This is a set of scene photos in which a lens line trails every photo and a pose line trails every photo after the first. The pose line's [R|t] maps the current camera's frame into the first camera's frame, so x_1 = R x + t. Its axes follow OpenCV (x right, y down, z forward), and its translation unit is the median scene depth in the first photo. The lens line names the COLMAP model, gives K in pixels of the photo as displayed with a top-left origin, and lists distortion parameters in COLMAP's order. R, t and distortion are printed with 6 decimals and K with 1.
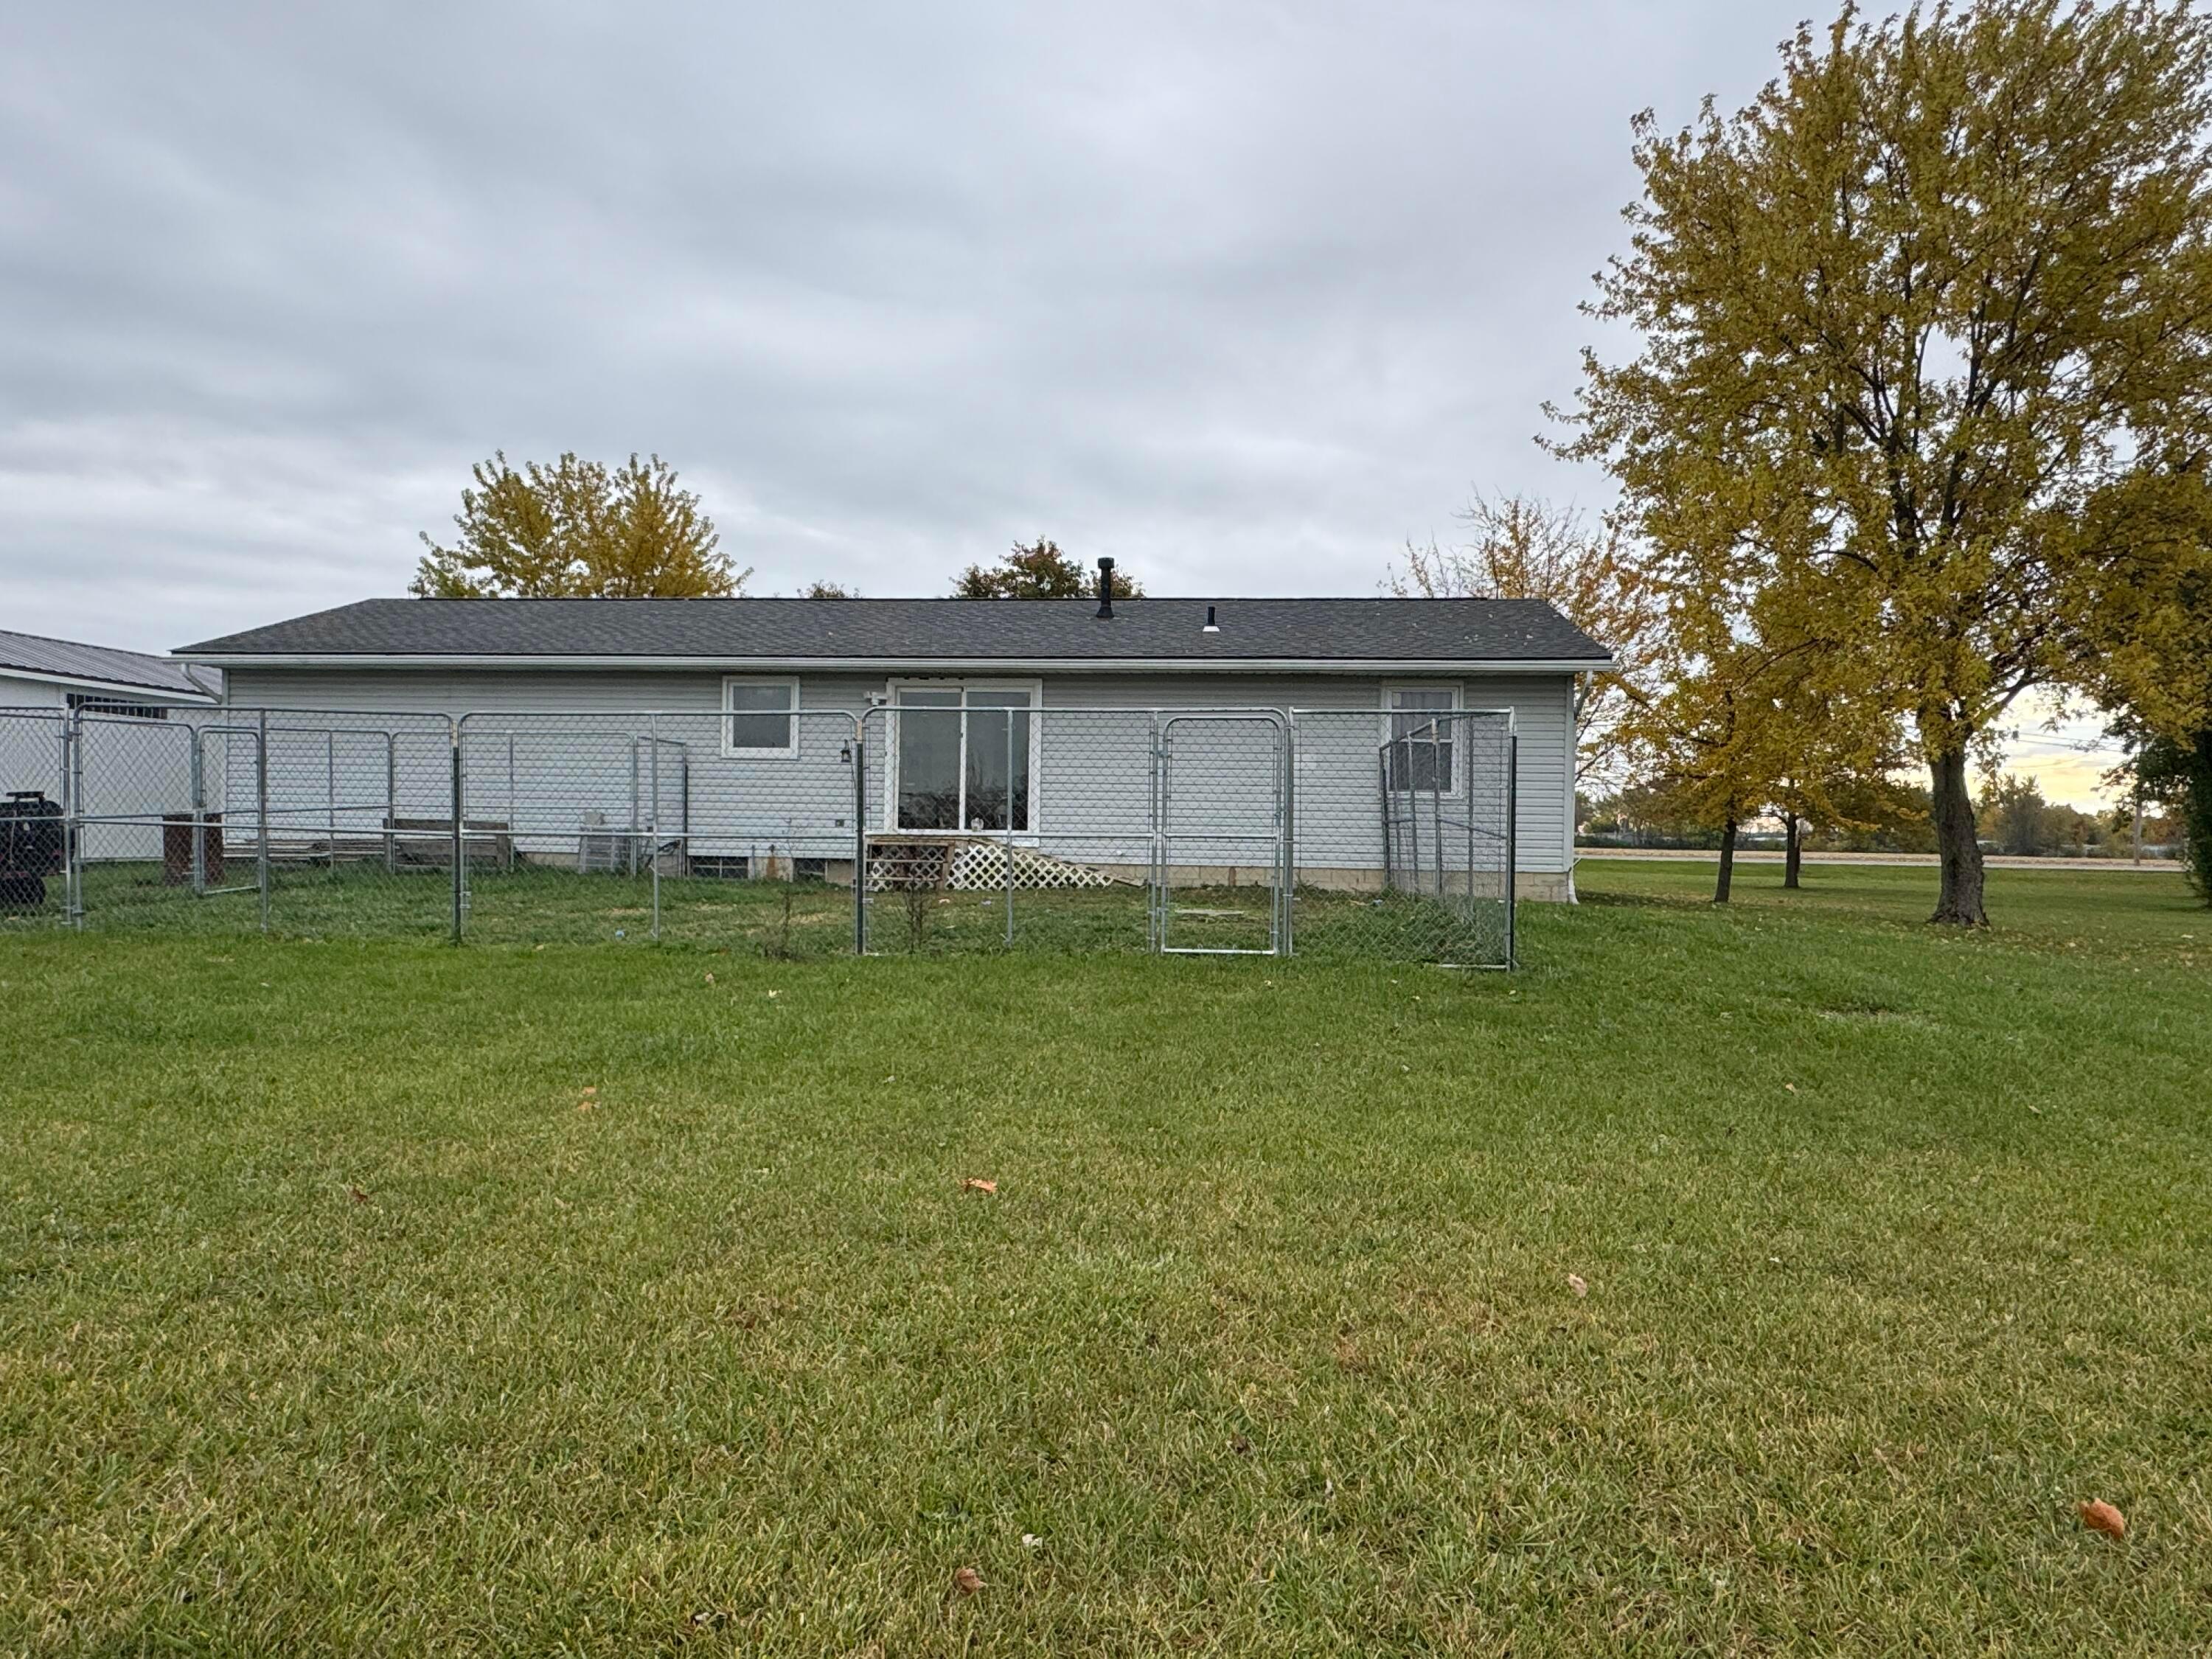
lens RADIAL K [[1400.2, 0, 1108.5], [0, 1400.2, 823.6], [0, 0, 1]] dist [-0.005725, -0.002068]
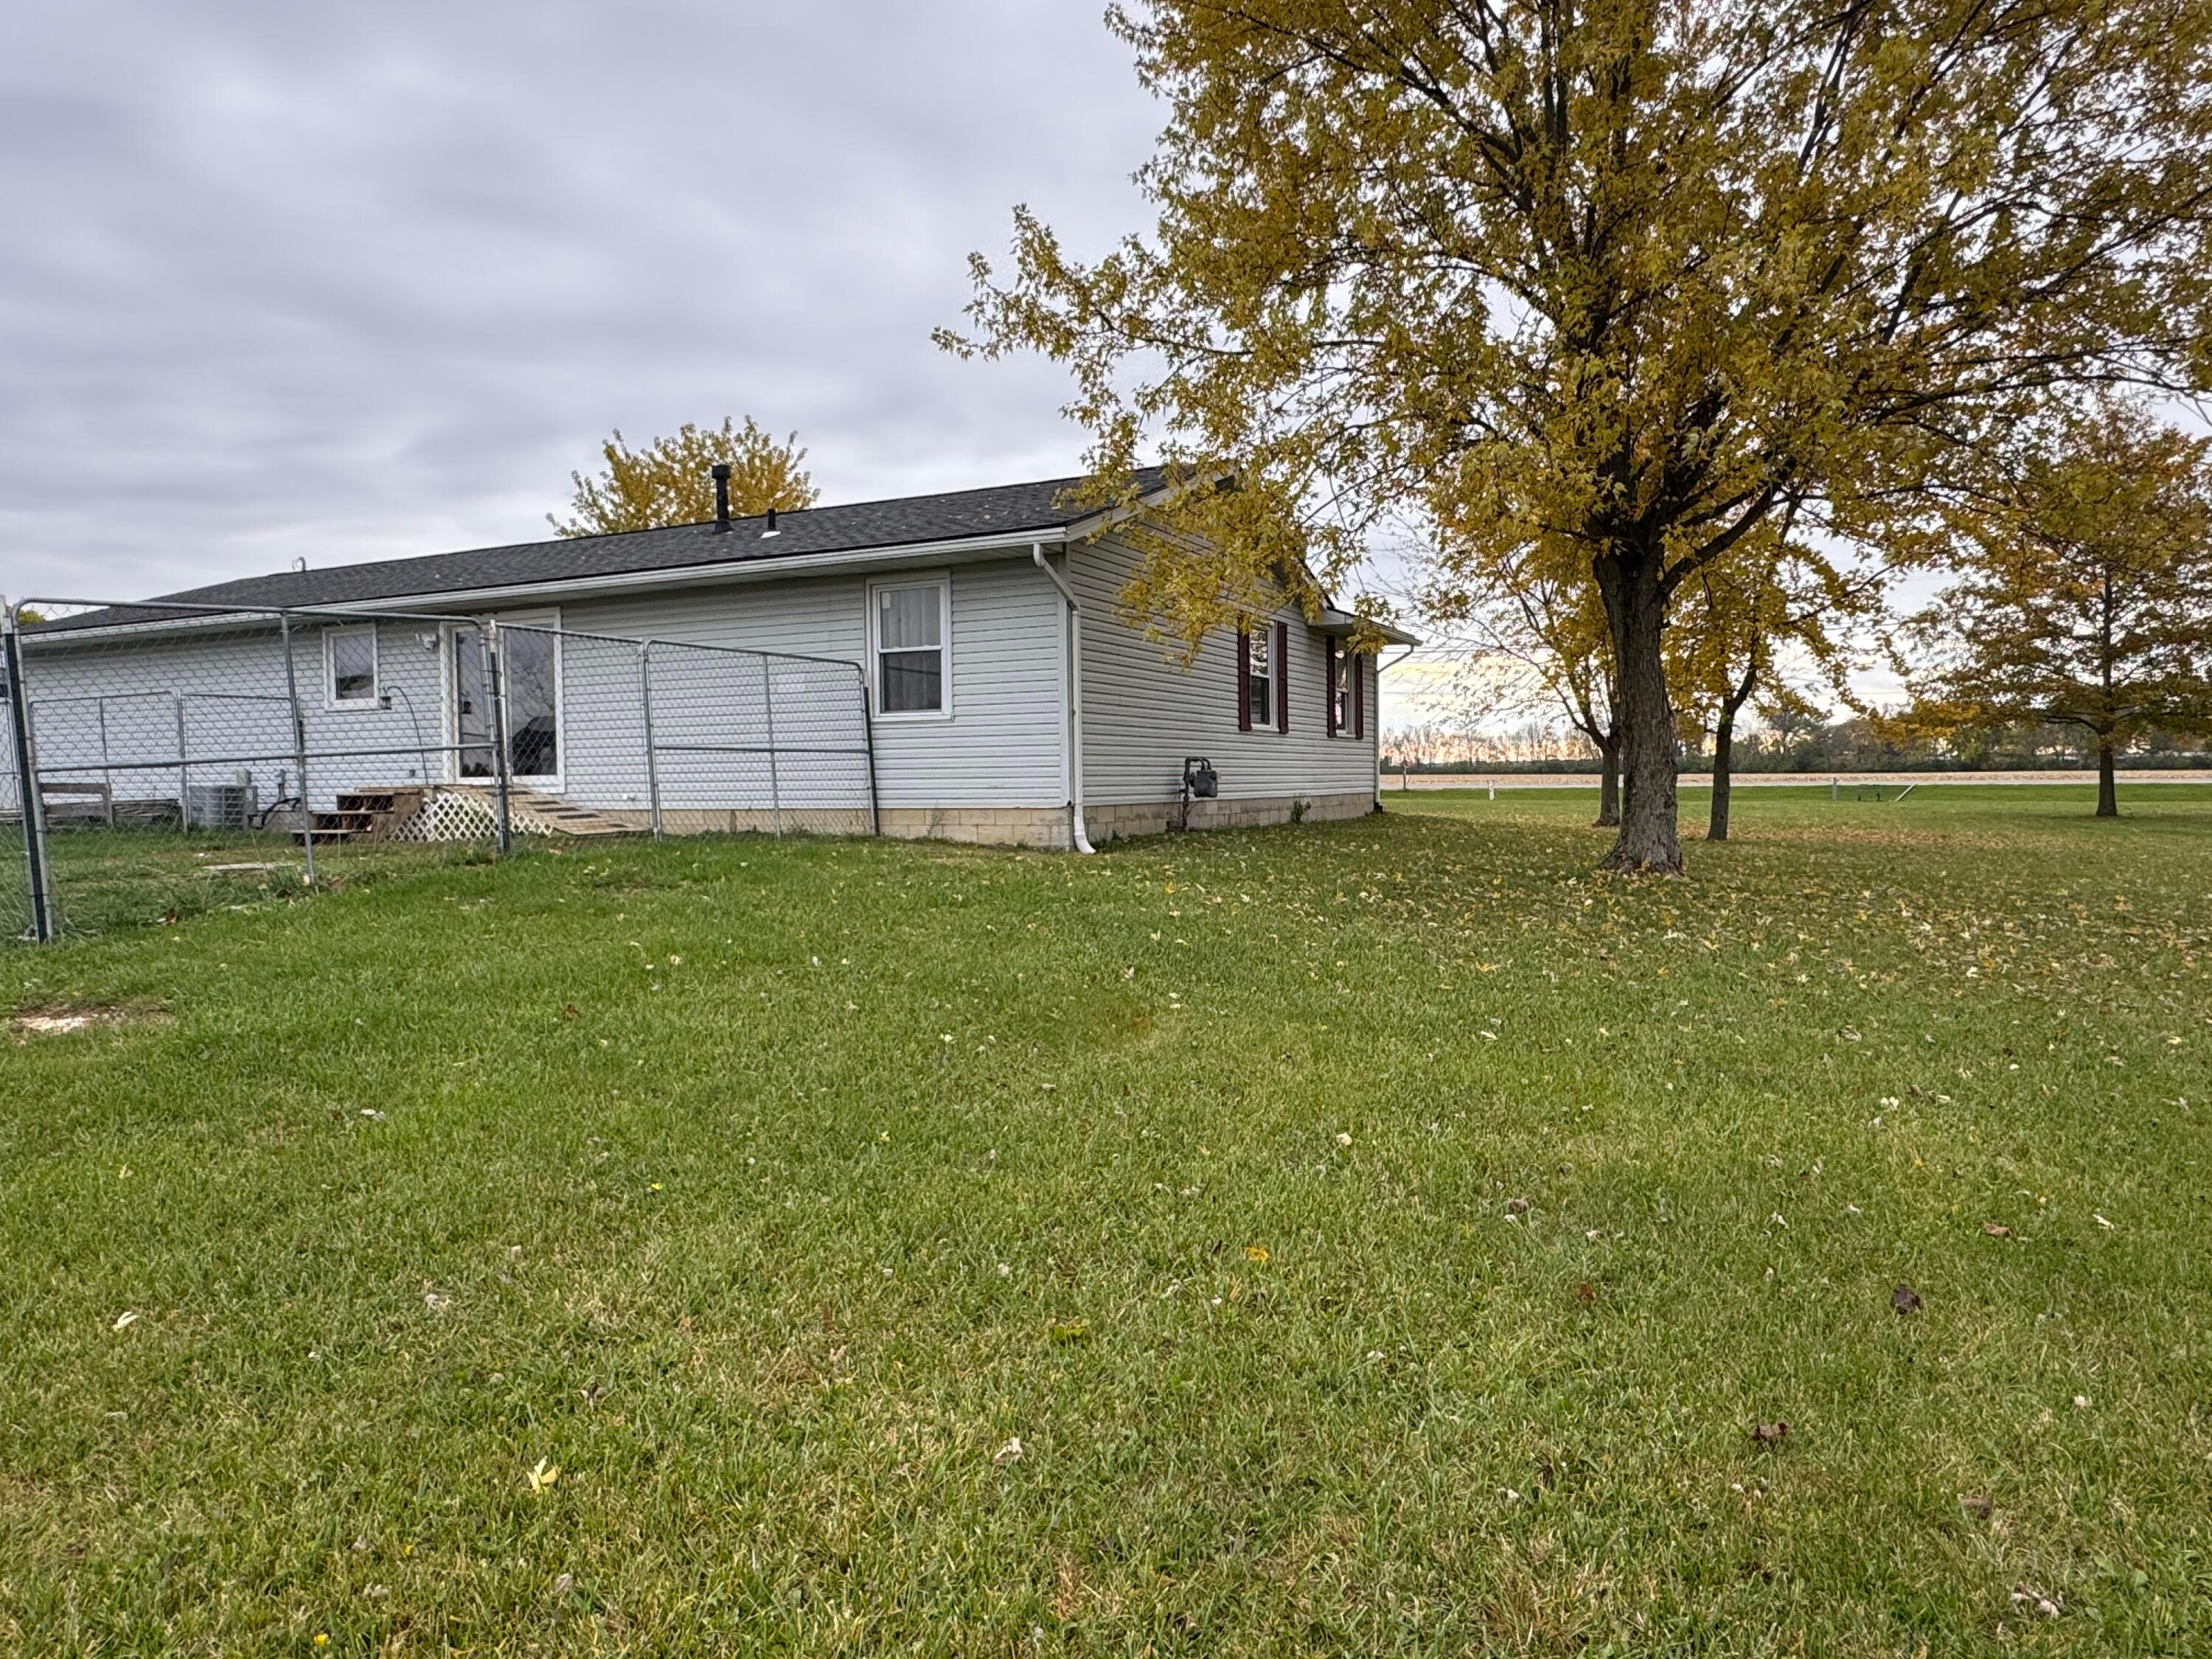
lens RADIAL K [[1400.2, 0, 1105.6], [0, 1400.2, 846.7], [0, 0, 1]] dist [-0.005725, -0.002068]
pose [[0.939512, -0.015546, -0.342164, 0.599019], [0.033876, 0.998289, 0.047661, 0.020480], [0.340838, -0.056369, 0.938431, 0.268523]]
